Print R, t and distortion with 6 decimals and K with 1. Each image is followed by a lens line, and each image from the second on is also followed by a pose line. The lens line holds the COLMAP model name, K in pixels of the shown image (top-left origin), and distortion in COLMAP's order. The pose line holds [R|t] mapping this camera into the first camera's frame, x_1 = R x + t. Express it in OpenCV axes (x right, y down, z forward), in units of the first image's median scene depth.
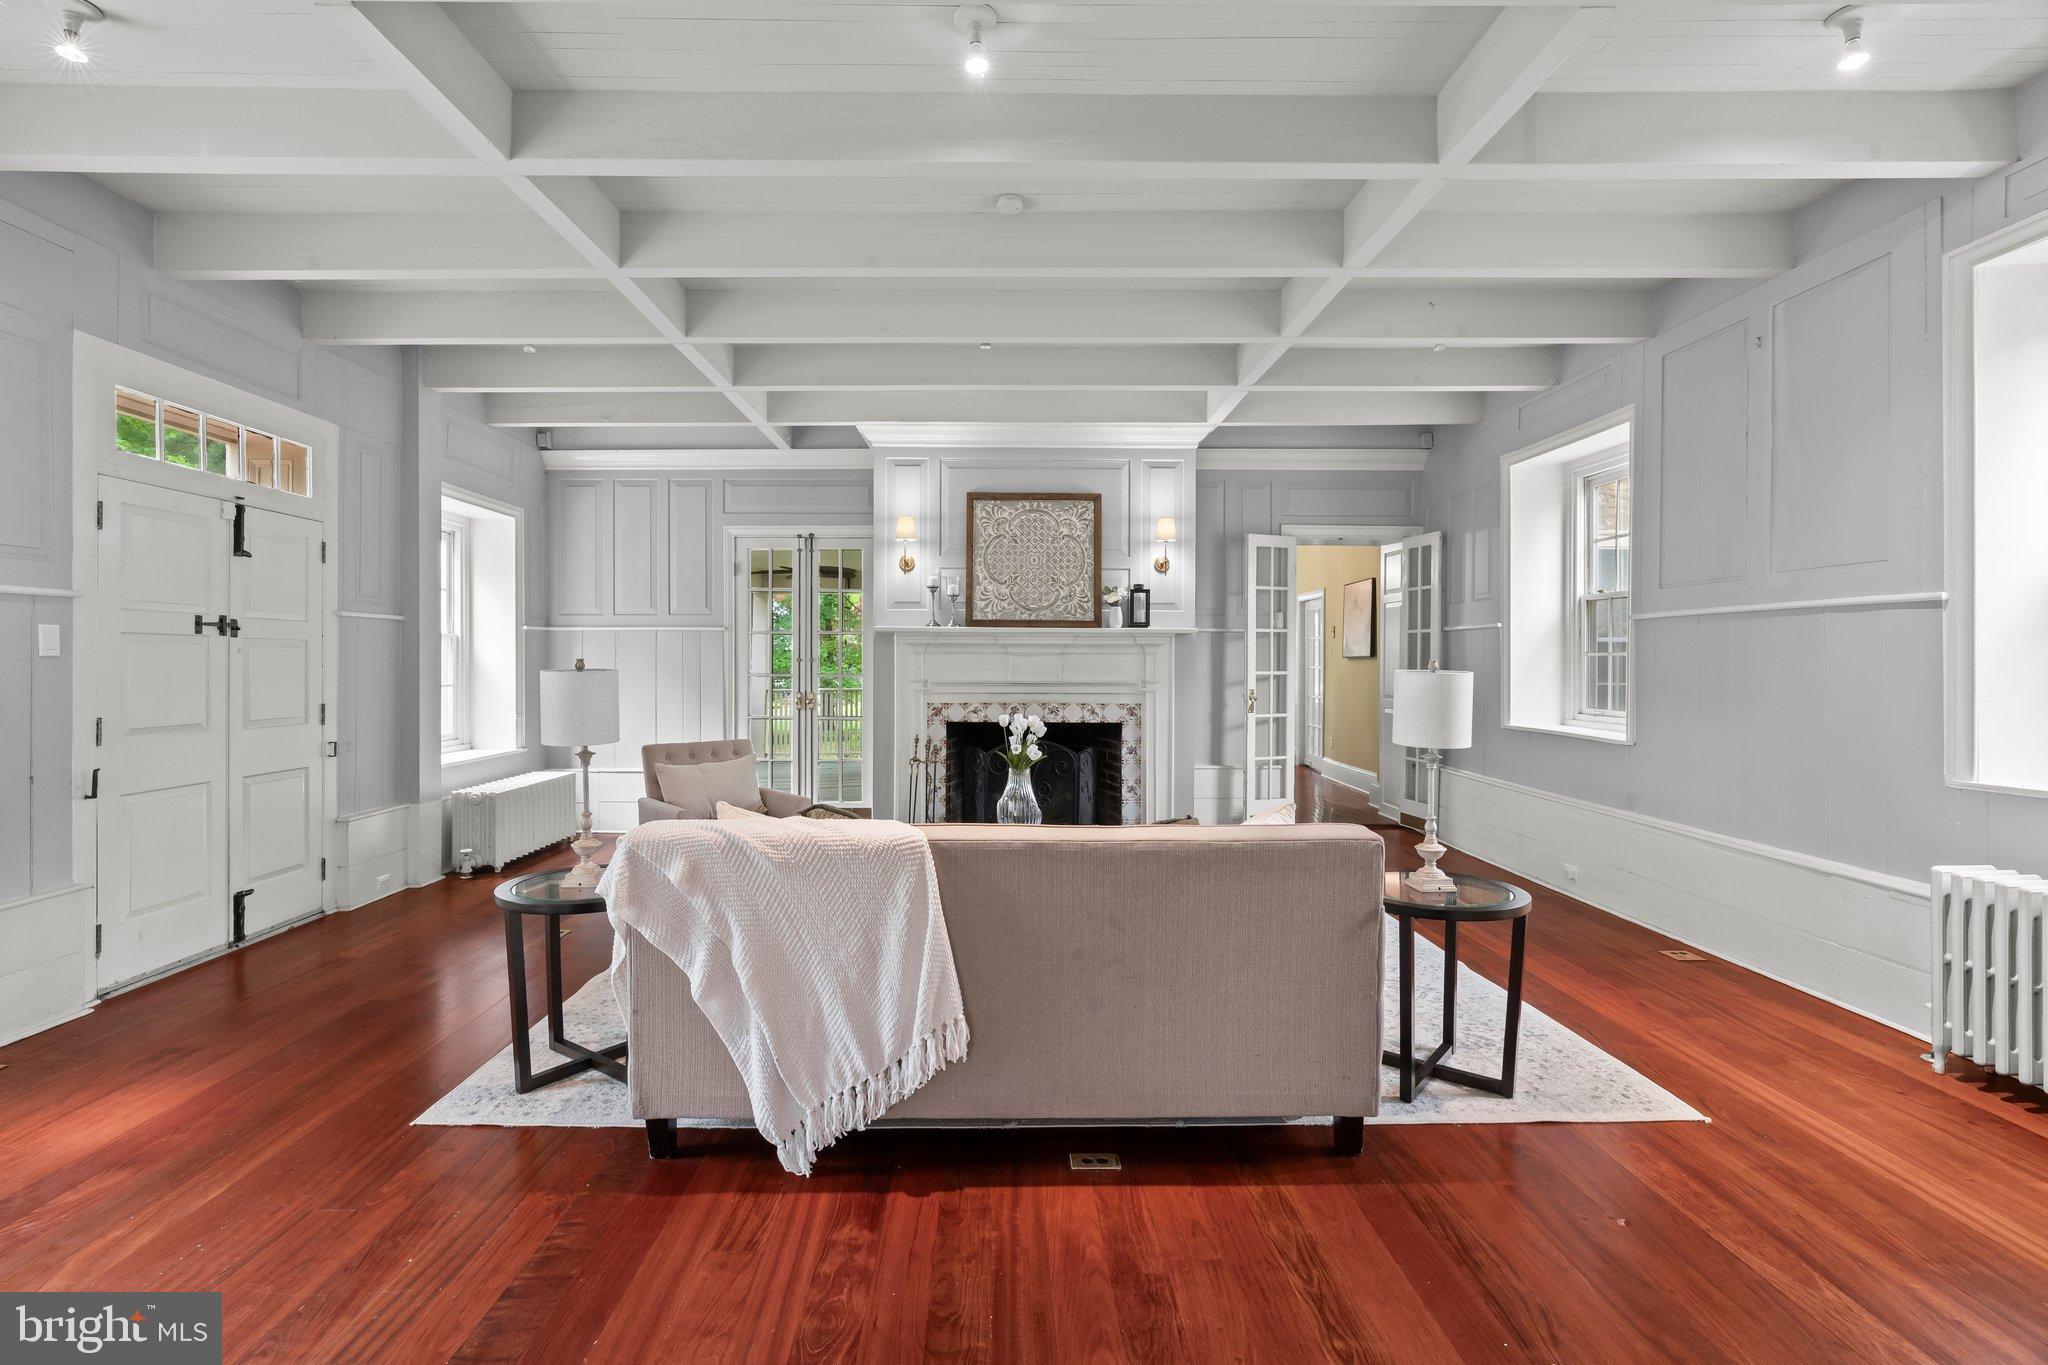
lens RADIAL K [[934.9, 0, 1018.1], [0, 934.9, 667.5], [0, 0, 1]] dist [-0.002304, -0.000285]
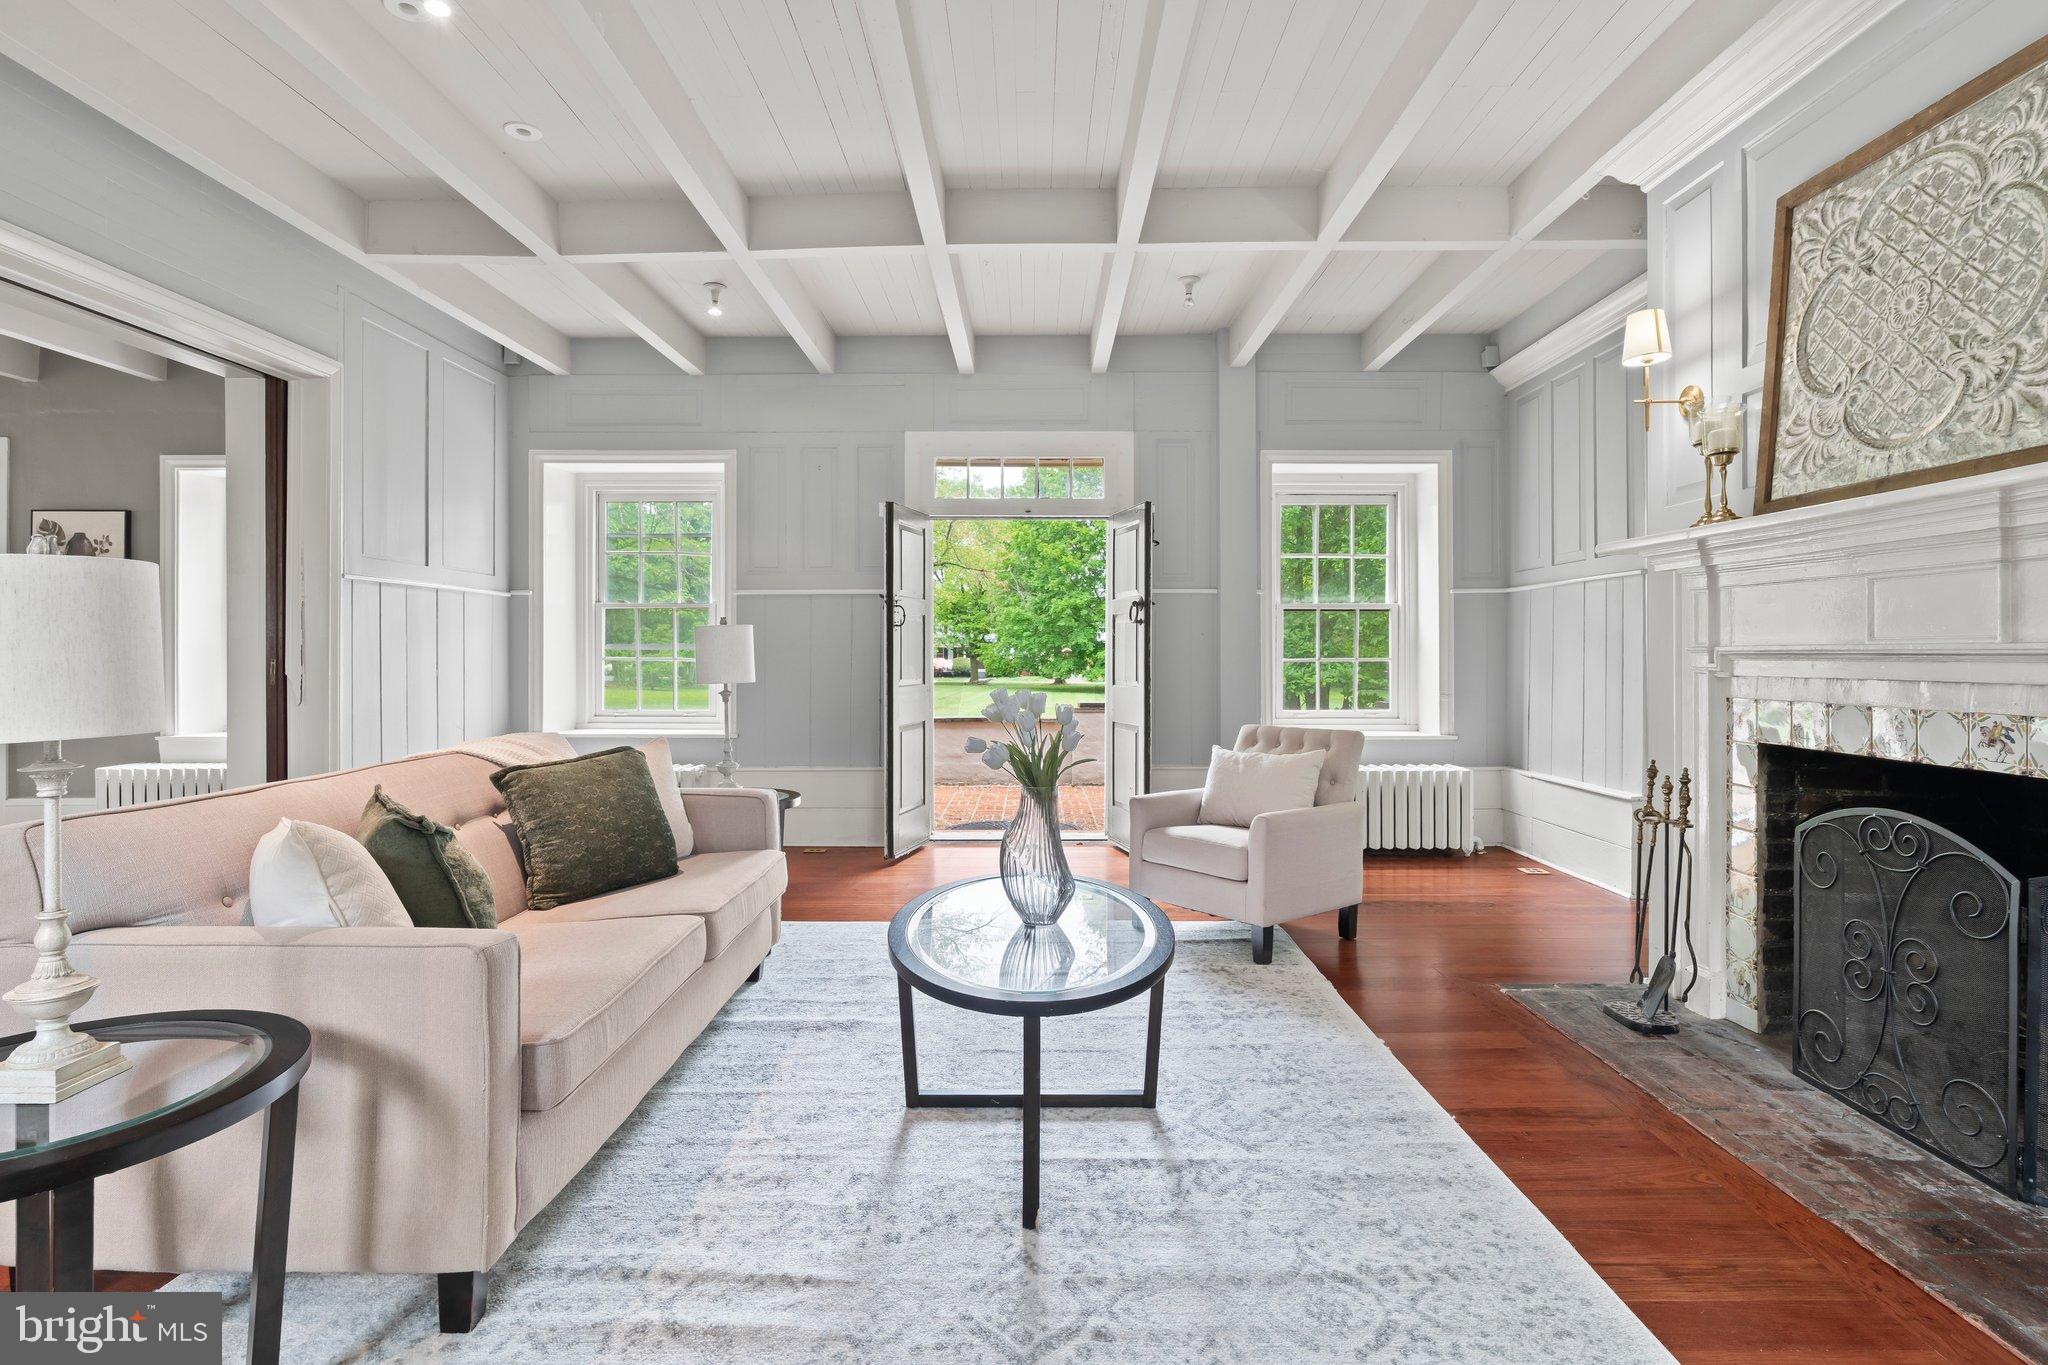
lens RADIAL K [[935.2, 0, 1027.0], [0, 935.2, 649.1], [0, 0, 1]] dist [-0.001296, -0.015217]
pose [[-0.011512, -0.005939, -0.999916, 0.364959], [-0.004840, 0.999971, -0.005884, 0.019119], [0.999922, 0.004771, -0.011541, 0.674508]]
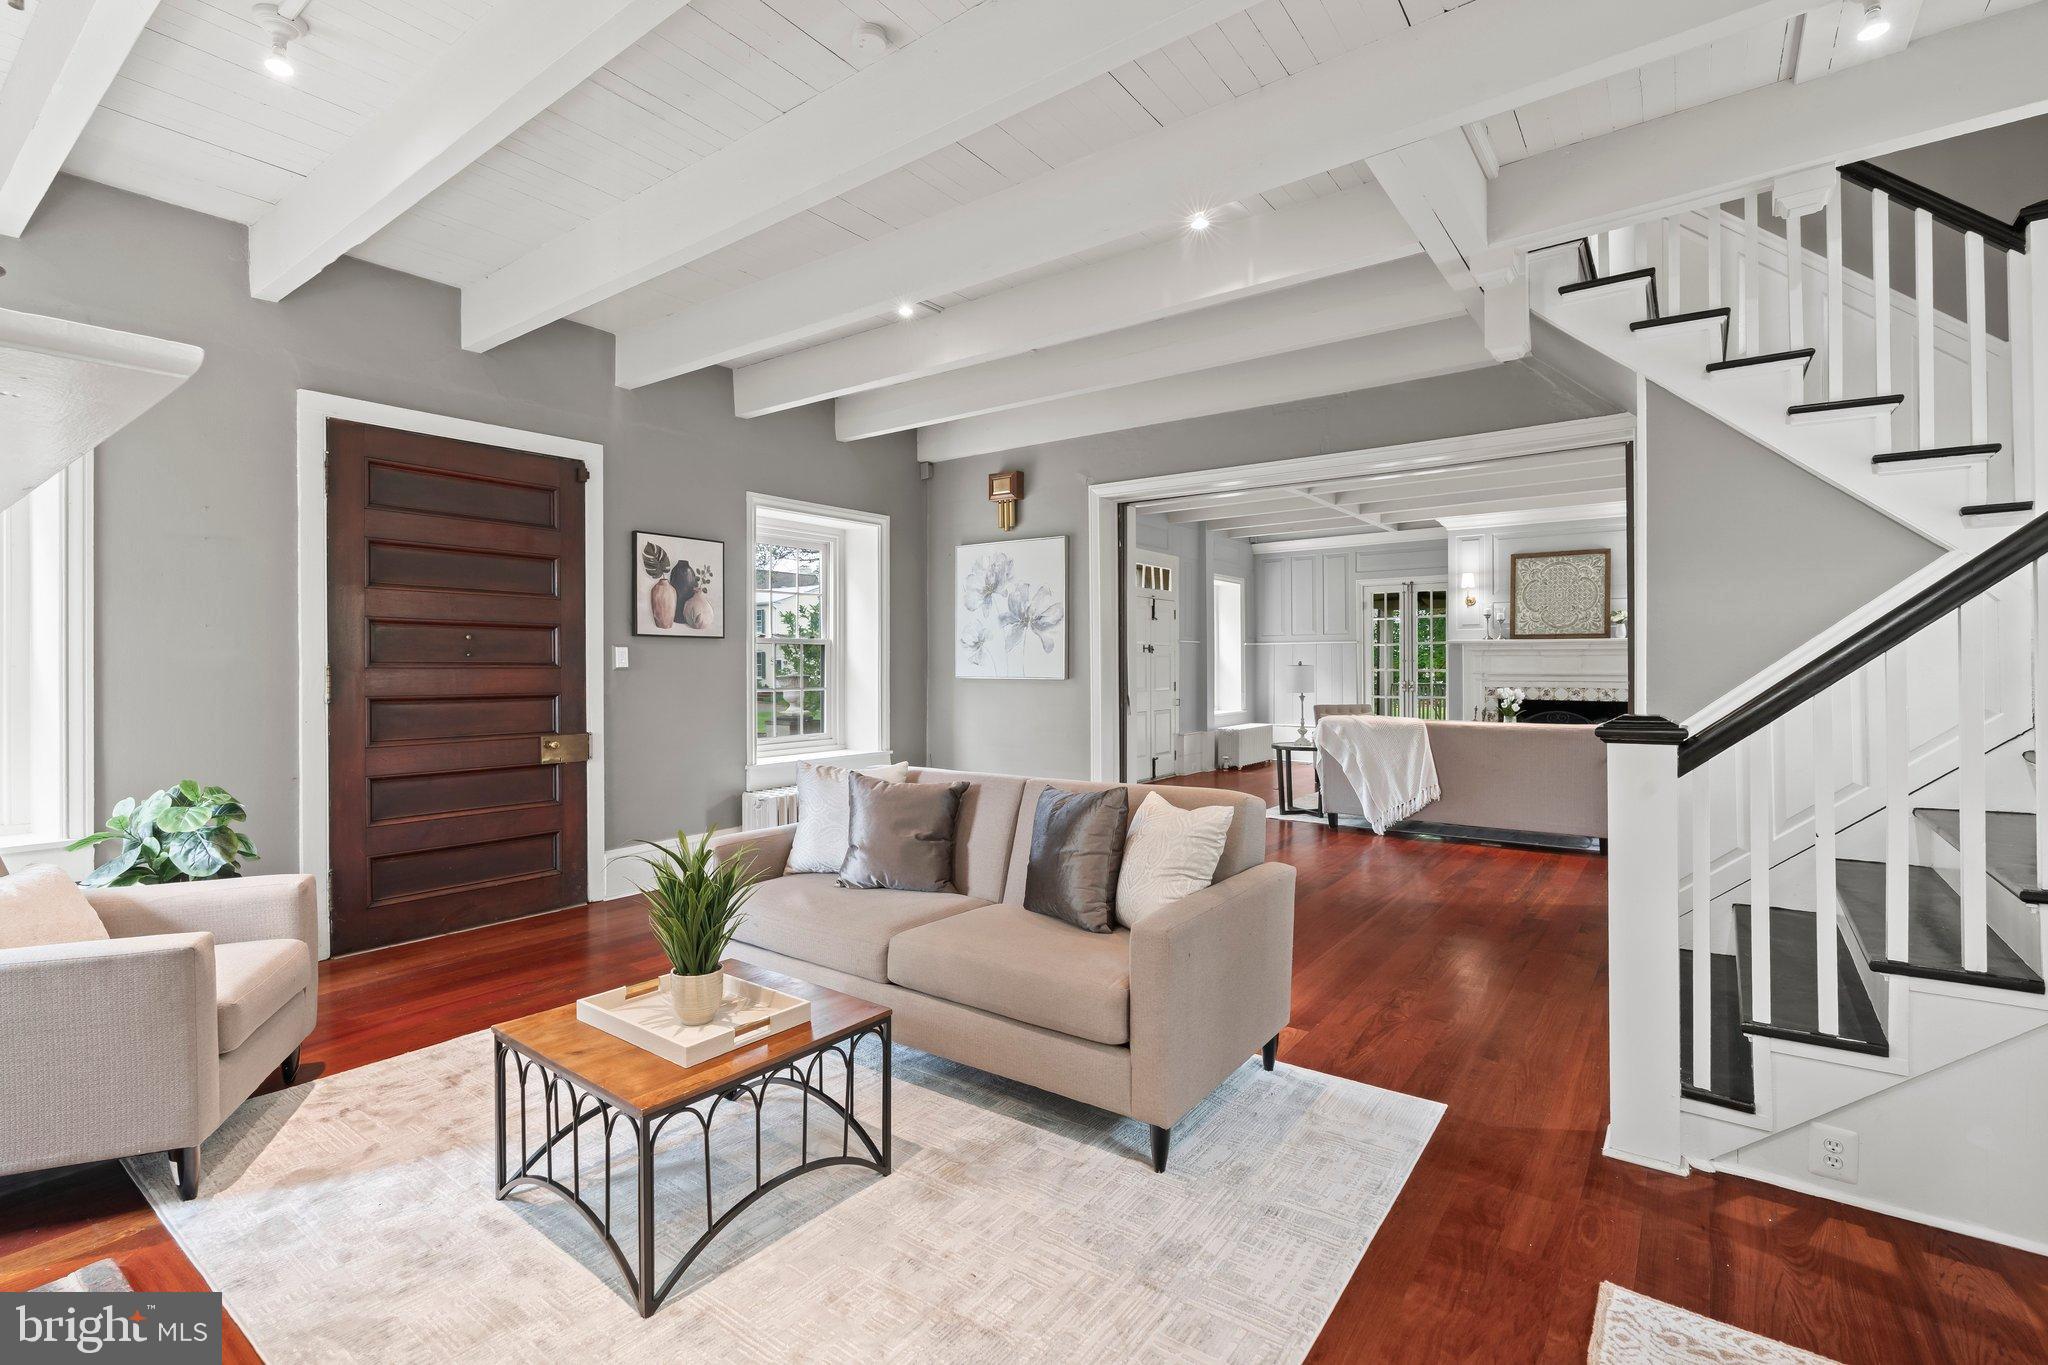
lens RADIAL K [[934.9, 0, 1018.1], [0, 934.9, 667.5], [0, 0, 1]] dist [-0.002304, -0.000285]
pose [[0.792156, -0.002685, -0.610313, 0.251075], [0.002164, 0.999996, -0.001591, 0.005130], [0.610315, -0.000060, 0.792159, -0.770229]]
